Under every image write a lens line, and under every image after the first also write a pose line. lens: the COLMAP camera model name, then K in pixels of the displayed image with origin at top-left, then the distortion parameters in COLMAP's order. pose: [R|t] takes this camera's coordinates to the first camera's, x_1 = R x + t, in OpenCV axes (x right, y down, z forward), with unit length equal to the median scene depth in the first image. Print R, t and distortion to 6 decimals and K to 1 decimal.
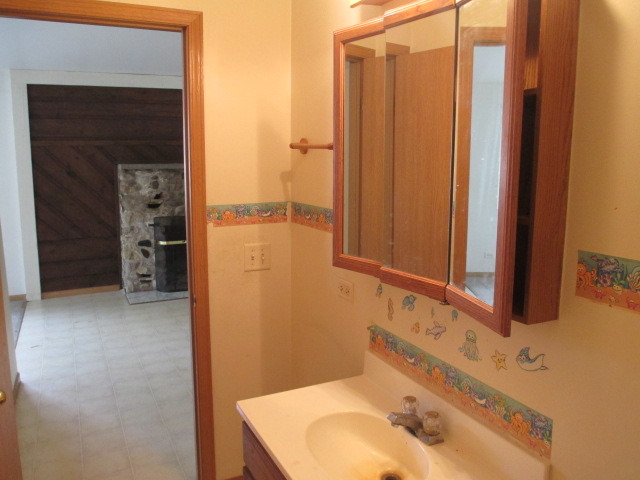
lens RADIAL K [[548.9, 0, 316.9], [0, 548.9, 234.6], [0, 0, 1]] dist [-0.040487, 0.020985]
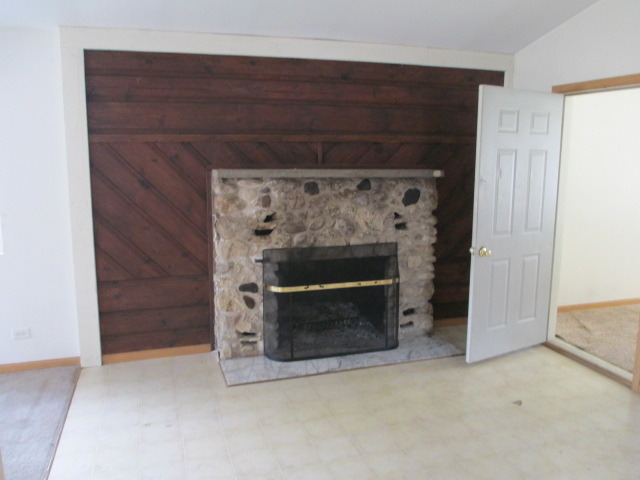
lens RADIAL K [[548.9, 0, 324.6], [0, 548.9, 242.7], [0, 0, 1]] dist [-0.040487, 0.020985]
pose [[0.992260, 0.027112, -0.121181, -0.142561], [-0.024238, 0.999390, 0.025127, -0.059047], [0.121789, -0.021995, 0.992312, 0.343694]]
